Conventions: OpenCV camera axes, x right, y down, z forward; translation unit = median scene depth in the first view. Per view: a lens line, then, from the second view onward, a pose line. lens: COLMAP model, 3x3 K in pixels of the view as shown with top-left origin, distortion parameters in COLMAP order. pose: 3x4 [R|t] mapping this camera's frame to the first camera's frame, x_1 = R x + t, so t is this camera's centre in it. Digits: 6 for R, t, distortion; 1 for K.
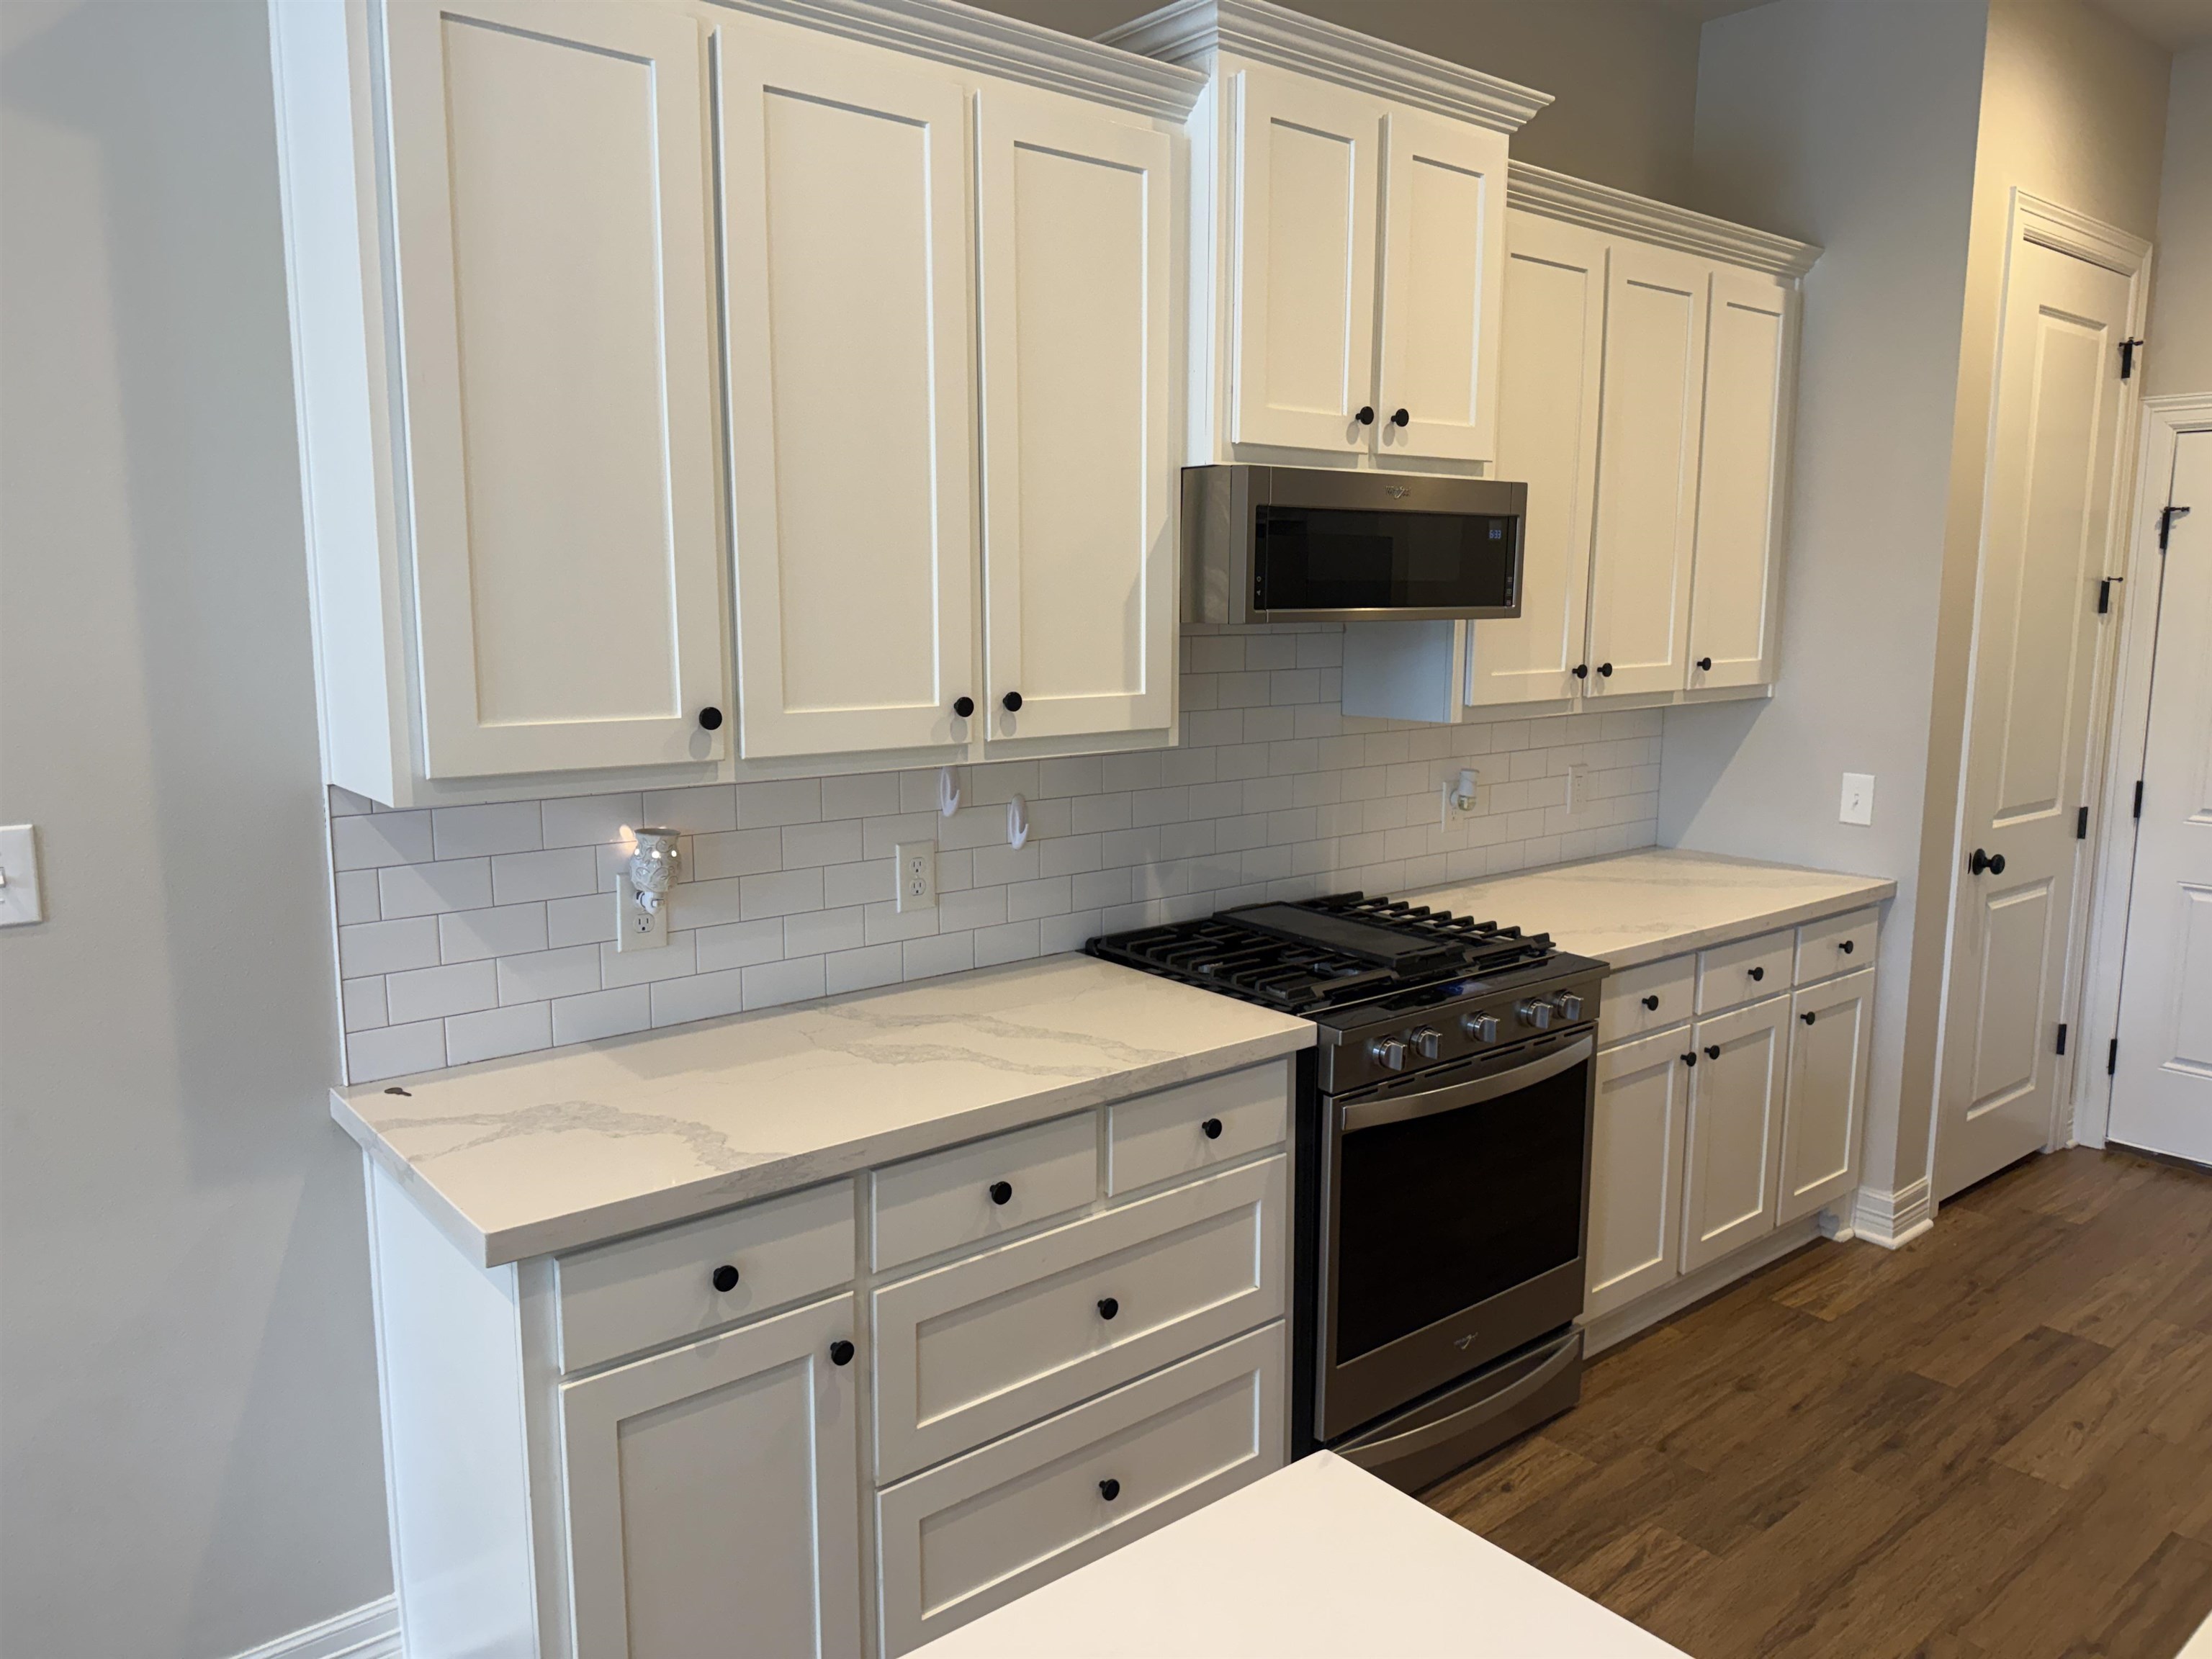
lens RADIAL K [[1551.9, 0, 1114.1], [0, 1551.9, 820.5], [0, 0, 1]] dist [0.063442, -0.079562]
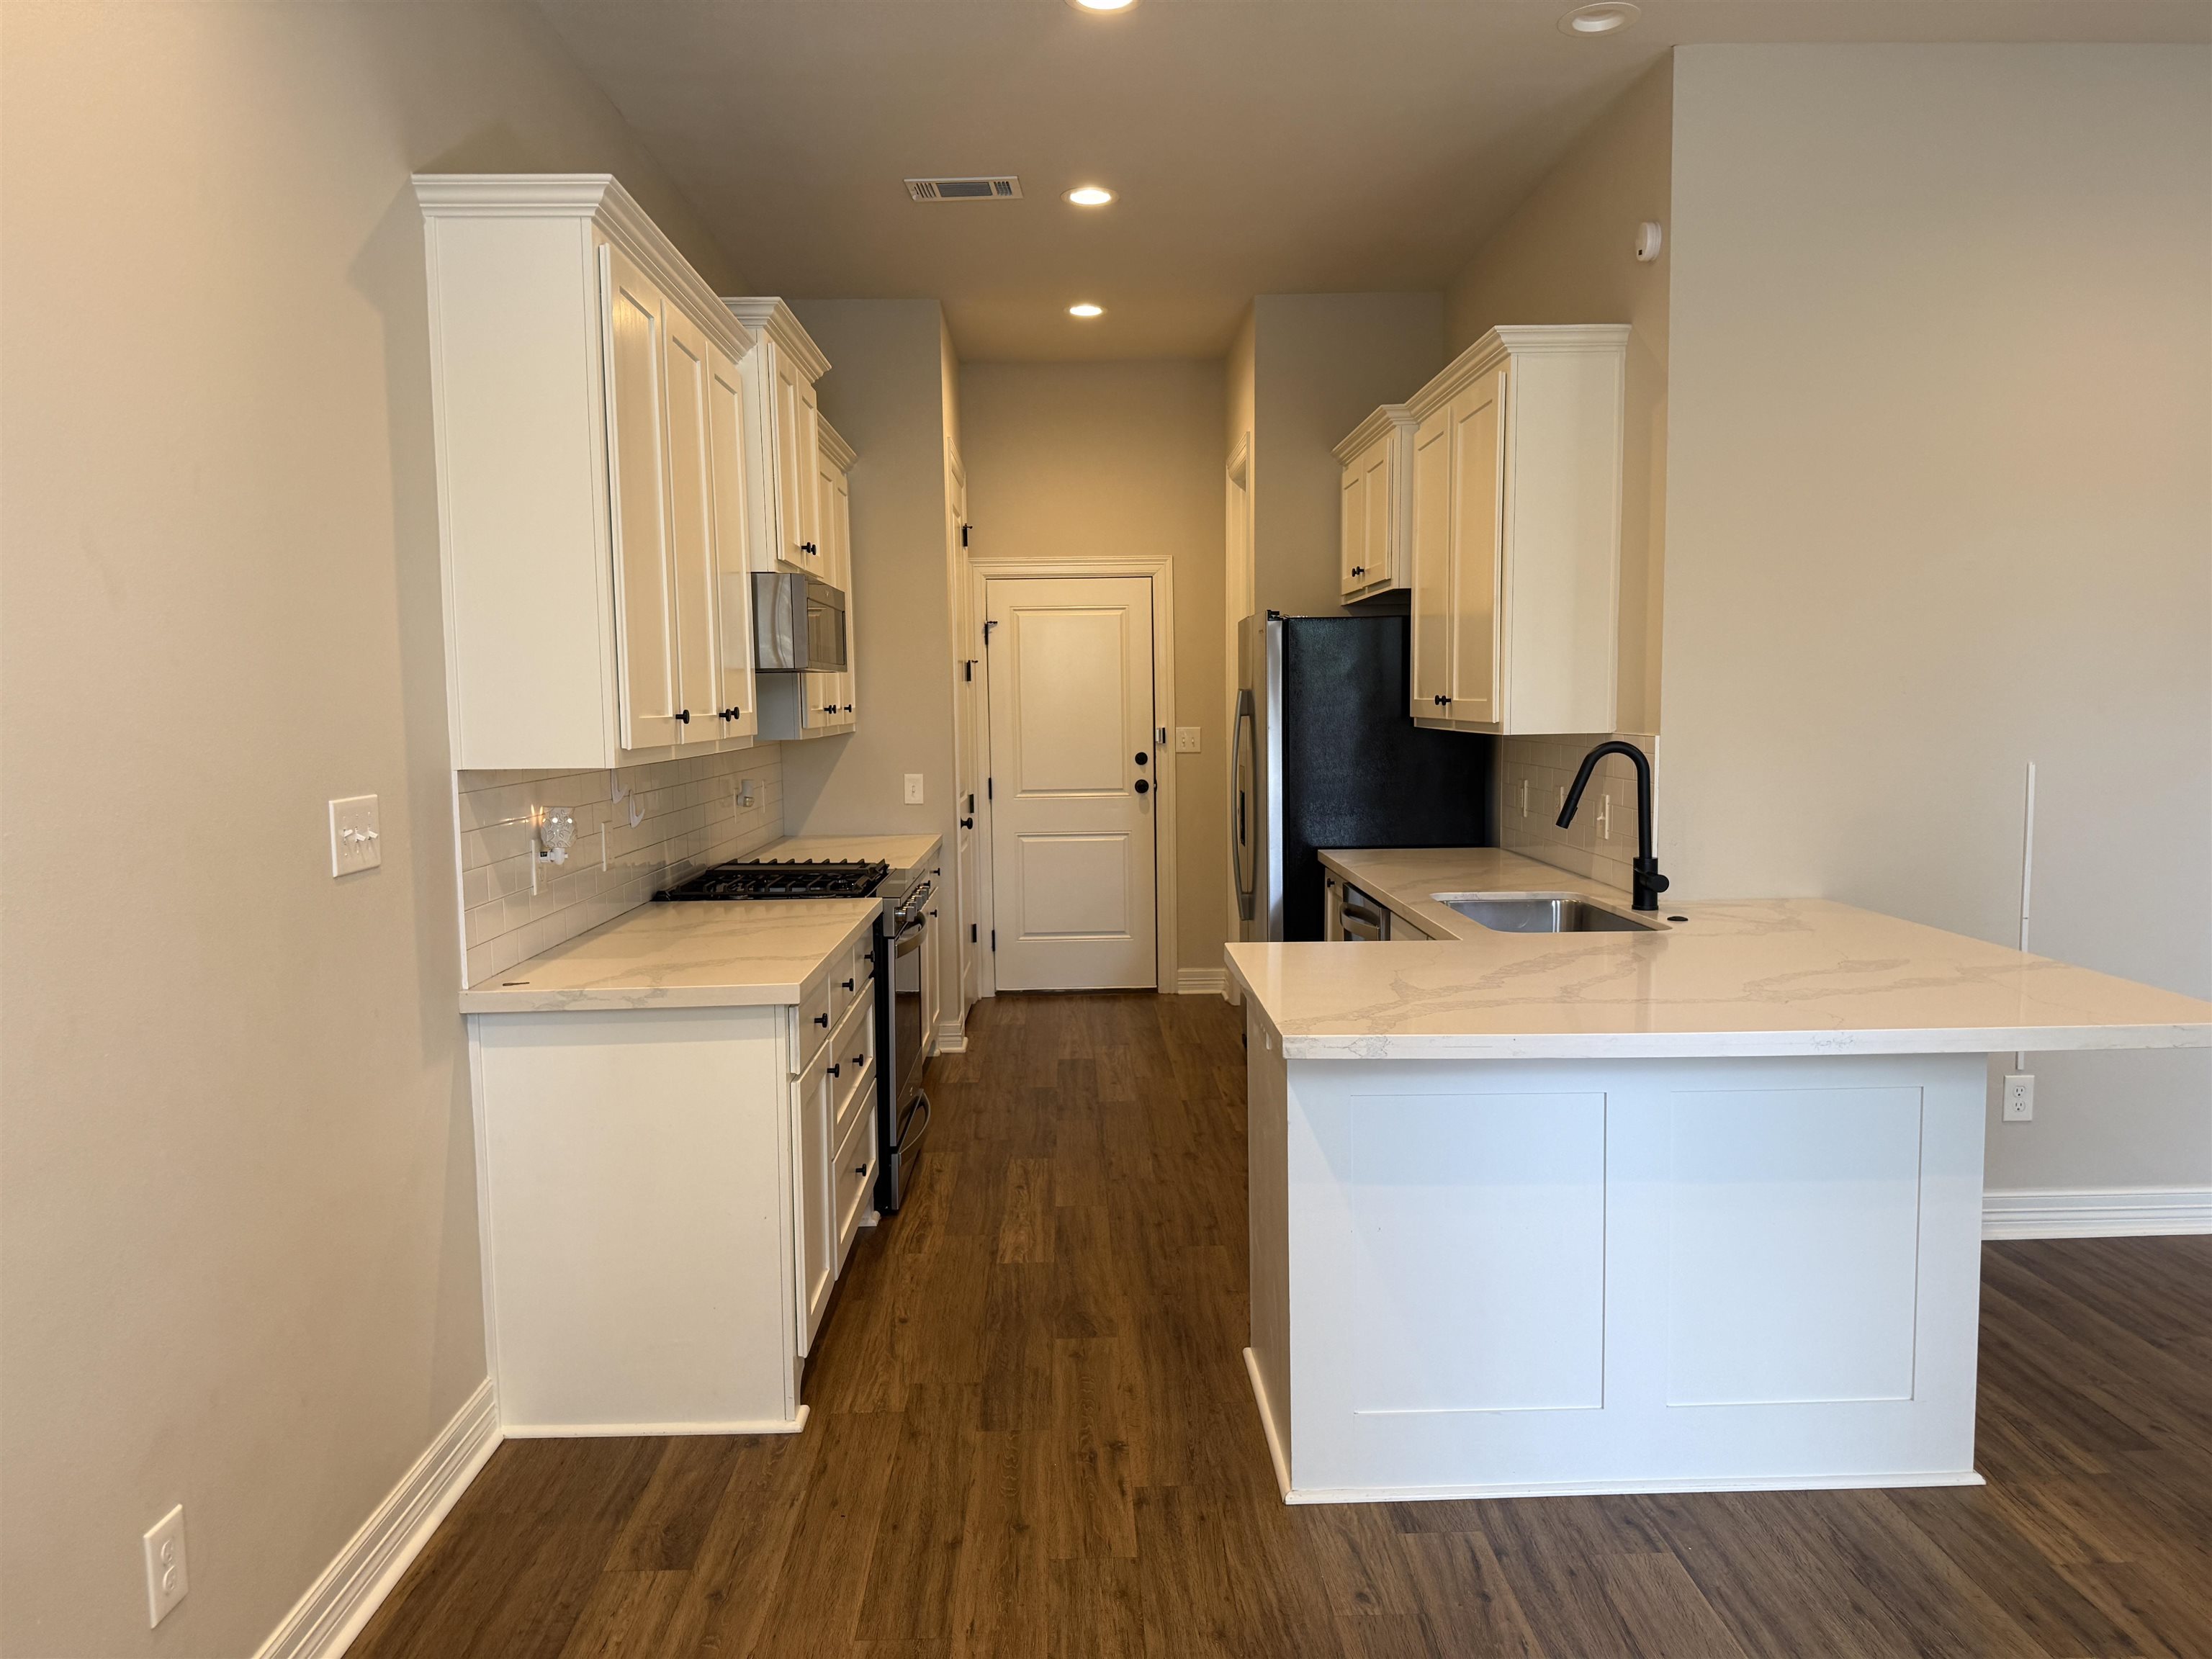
lens RADIAL K [[1521.4, 0, 1114.9], [0, 1521.4, 842.3], [0, 0, 1]] dist [0.054436, -0.052694]
pose [[0.616446, -0.087131, 0.782561, -0.911322], [0.132547, 0.991159, 0.005946, 0.083956], [-0.776161, 0.100060, 0.622545, -0.226945]]
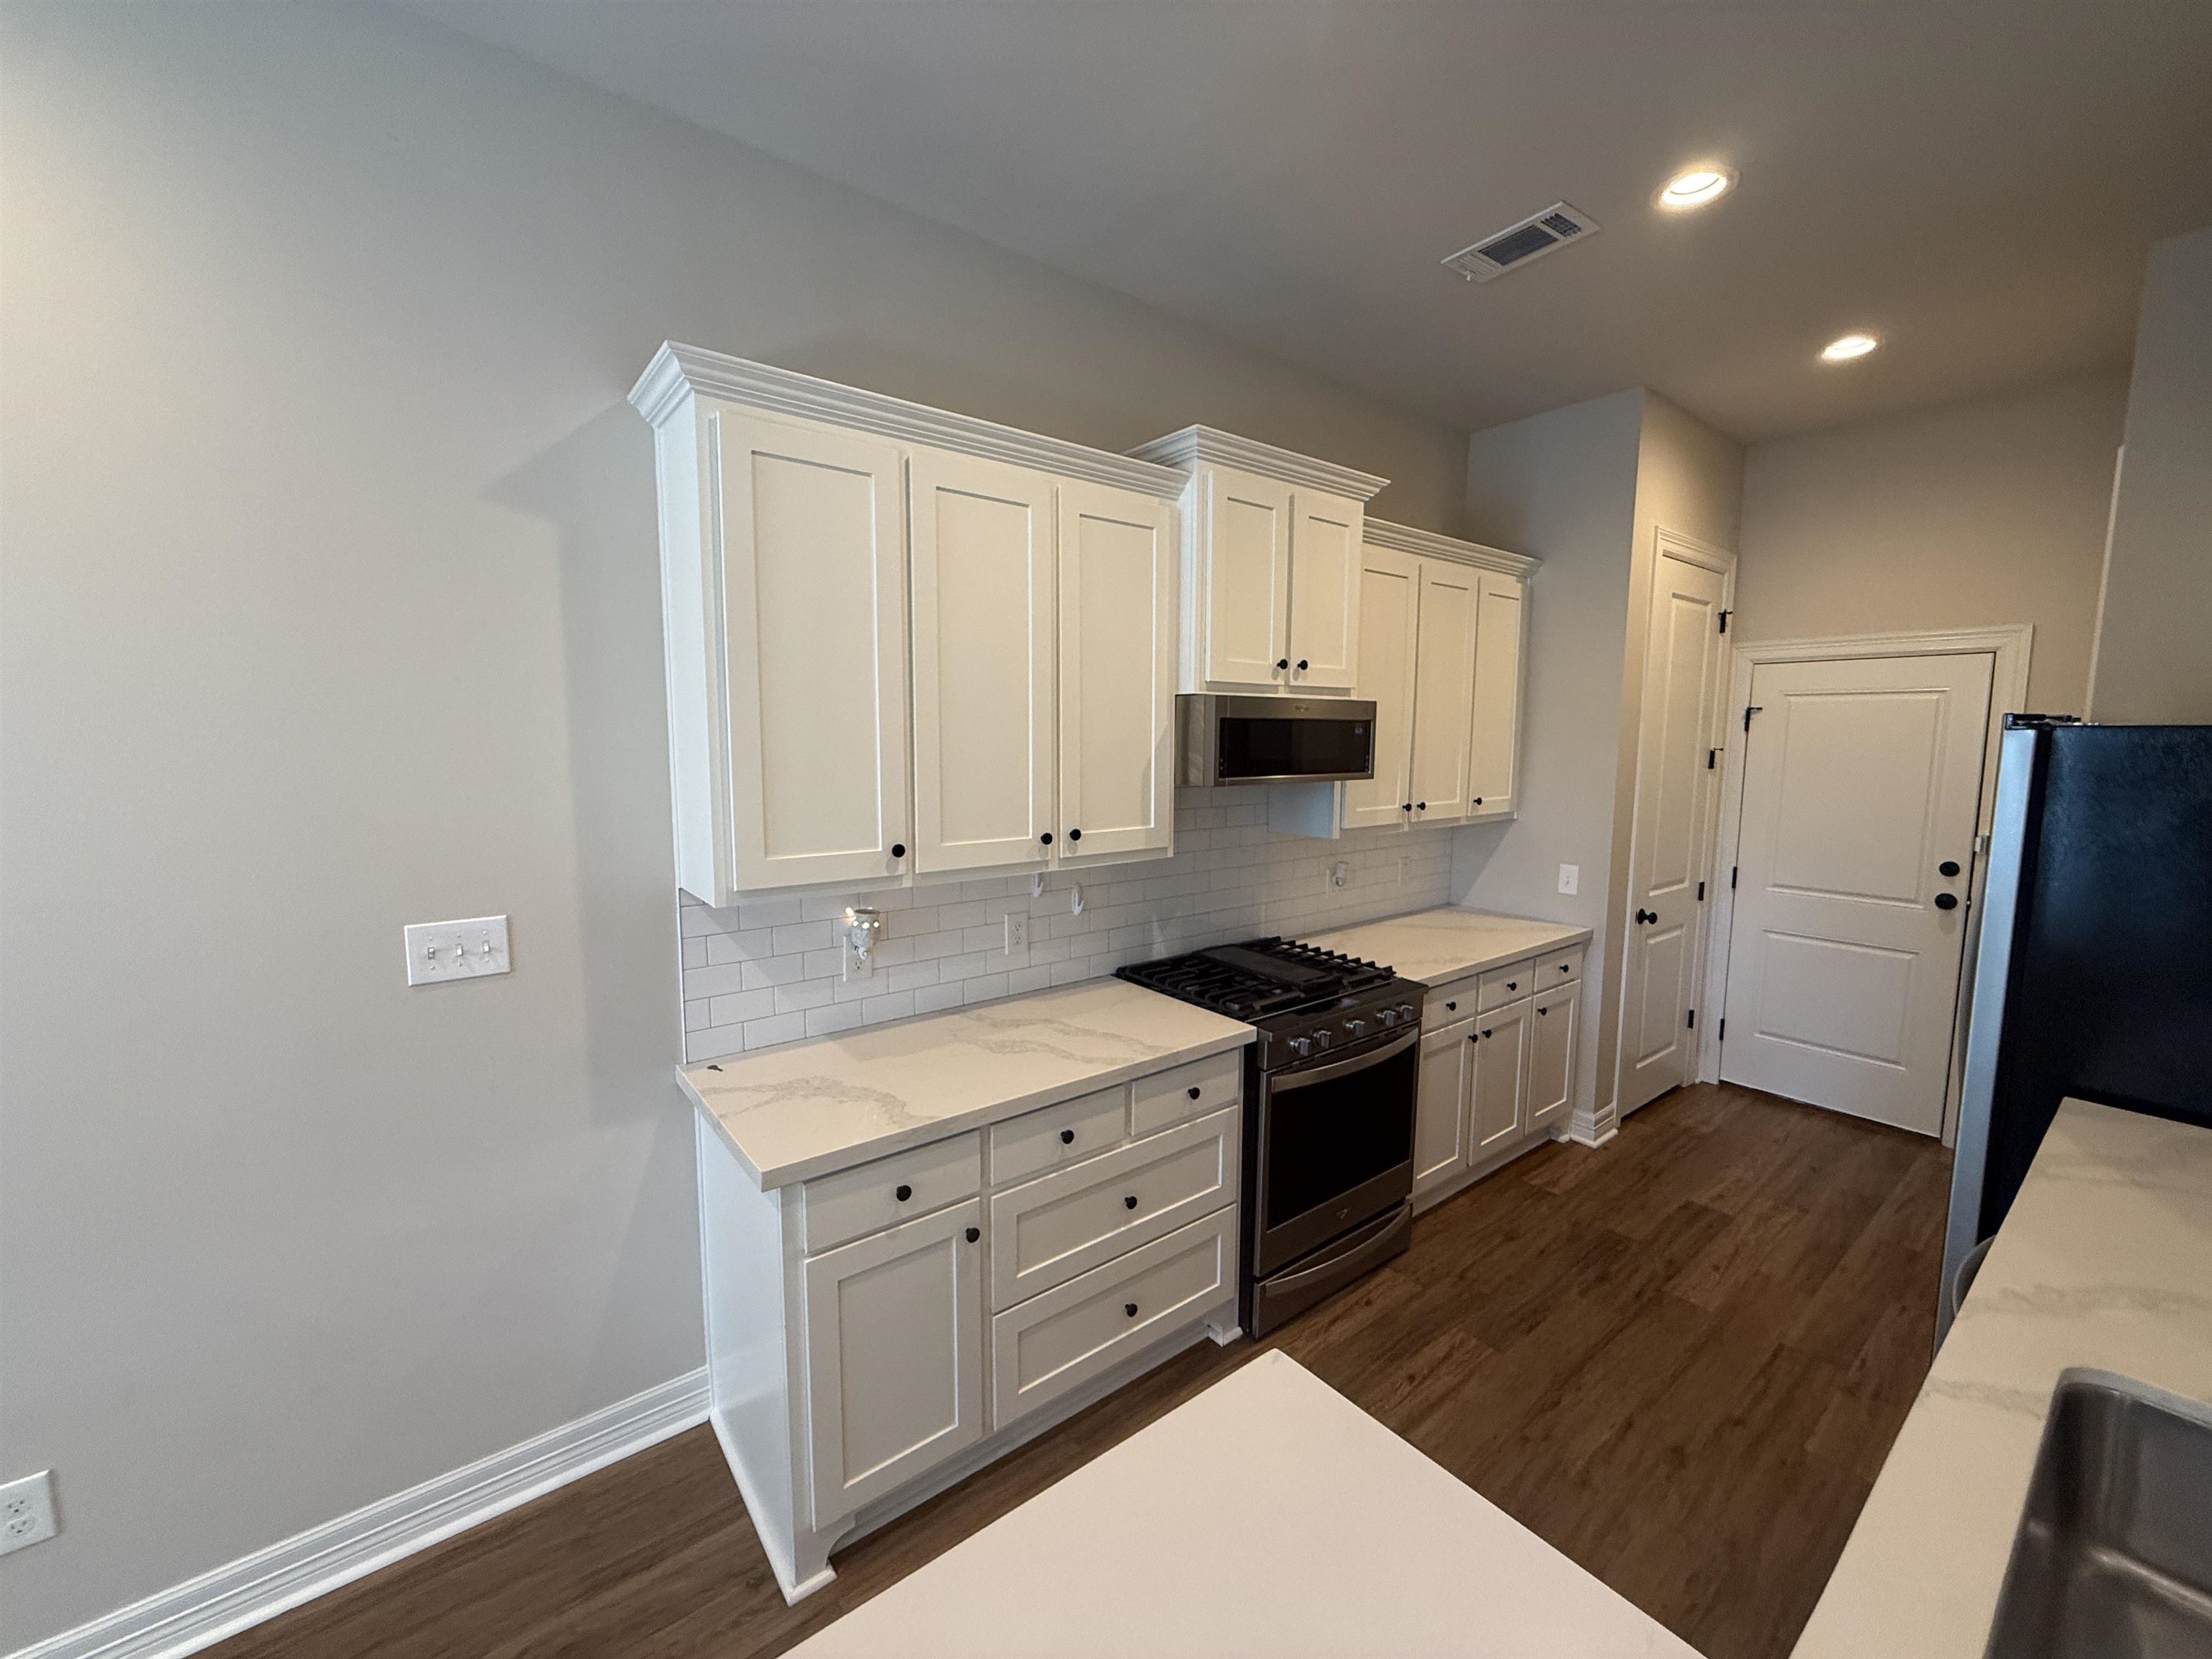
lens RADIAL K [[882.4, 0, 1099.5], [0, 882.4, 827.4], [0, 0, 1]] dist [0.001924, -0.000451]
pose [[0.999511, 0.004397, -0.030951, -0.008531], [-0.005648, 0.999165, -0.040475, -0.039802], [0.030747, 0.040630, 0.998701, 0.035176]]
